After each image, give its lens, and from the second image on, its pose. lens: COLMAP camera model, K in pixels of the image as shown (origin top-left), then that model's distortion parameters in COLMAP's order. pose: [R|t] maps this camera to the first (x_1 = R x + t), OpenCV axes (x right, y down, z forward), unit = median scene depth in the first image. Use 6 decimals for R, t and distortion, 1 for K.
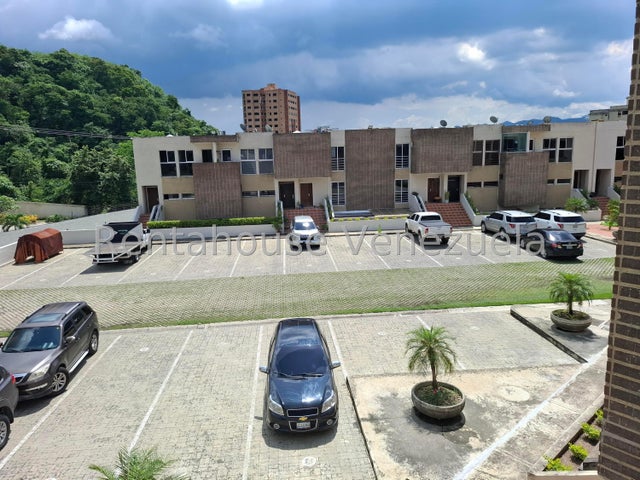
lens RADIAL K [[443.5, 0, 303.3], [0, 443.5, 232.2], [0, 0, 1]] dist [0.057111, -0.061514]
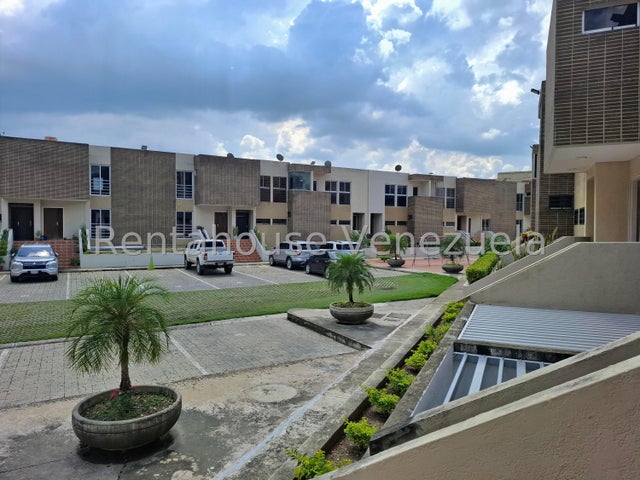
lens RADIAL K [[443.5, 0, 321.1], [0, 443.5, 239.1], [0, 0, 1]] dist [0.057111, -0.061514]
pose [[0.895979, 0.028256, 0.443197, 0.079574], [0.042906, 0.987797, -0.149717, 0.078404], [-0.442019, 0.153159, 0.883833, 0.125933]]
